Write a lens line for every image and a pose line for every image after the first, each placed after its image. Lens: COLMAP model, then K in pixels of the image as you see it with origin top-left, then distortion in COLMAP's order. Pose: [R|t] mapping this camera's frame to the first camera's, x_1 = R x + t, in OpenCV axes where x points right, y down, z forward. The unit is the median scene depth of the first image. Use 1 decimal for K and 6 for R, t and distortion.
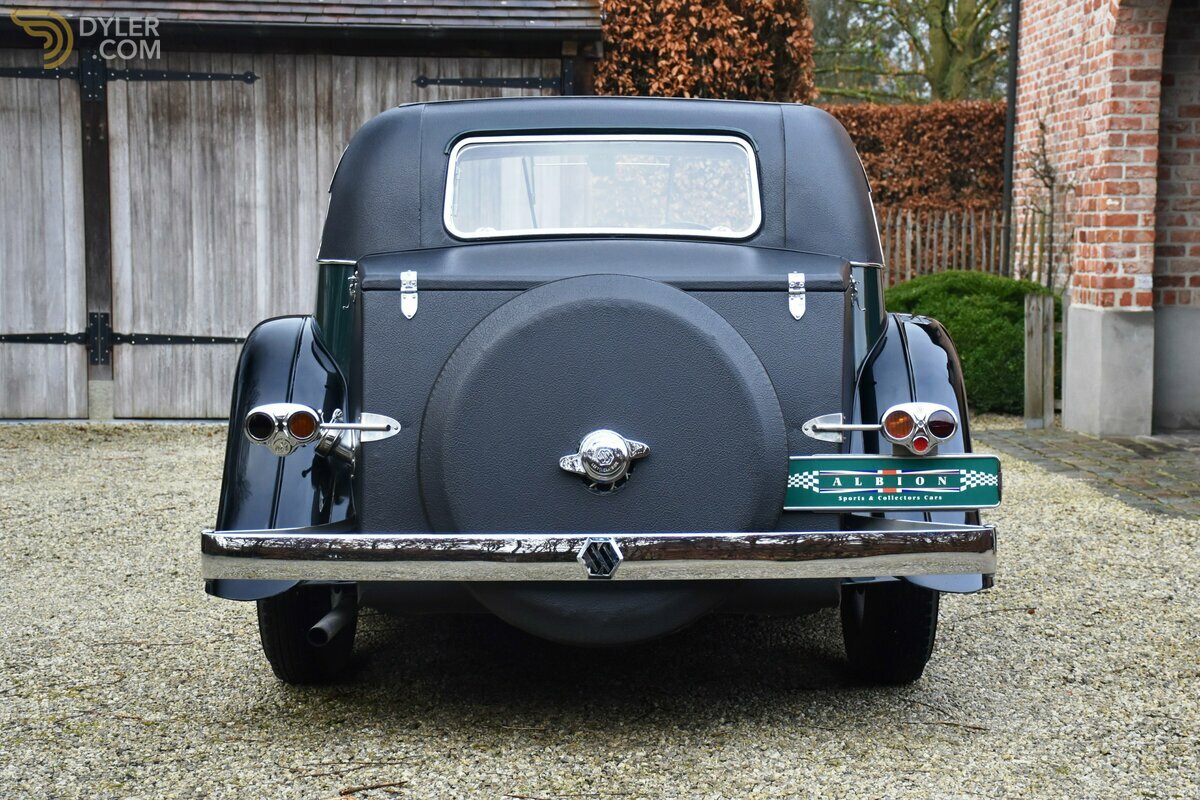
lens RADIAL K [[1905.6, 0, 599.9], [0, 1905.6, 400.0], [0, 0, 1]] dist [0.119821, 0.000000]
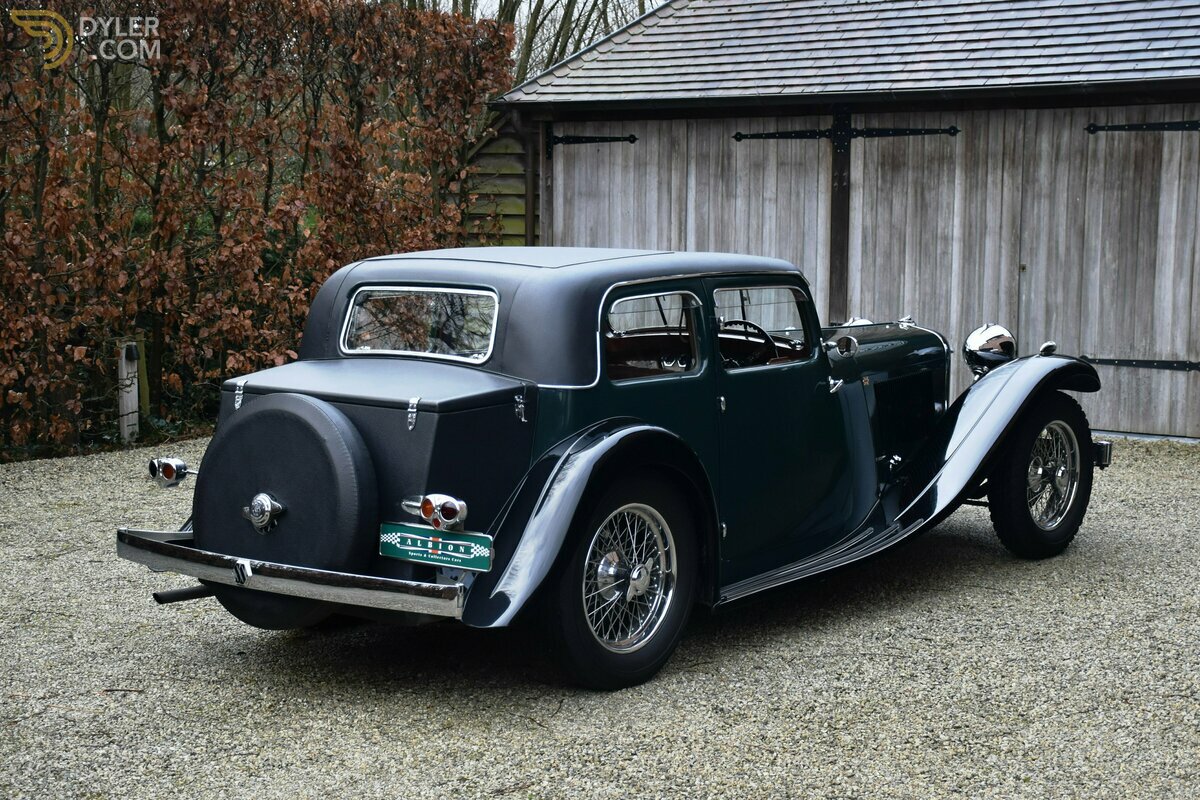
lens RADIAL K [[1770.8, 0, 601.5], [0, 1770.8, 397.4], [0, 0, 1]] dist [0.107012, 0.000000]
pose [[0.771781, 0.067912, -0.632252, 0.359589], [-0.047164, 0.997656, 0.049589, -0.047425], [0.634138, -0.008453, 0.773174, 0.003901]]
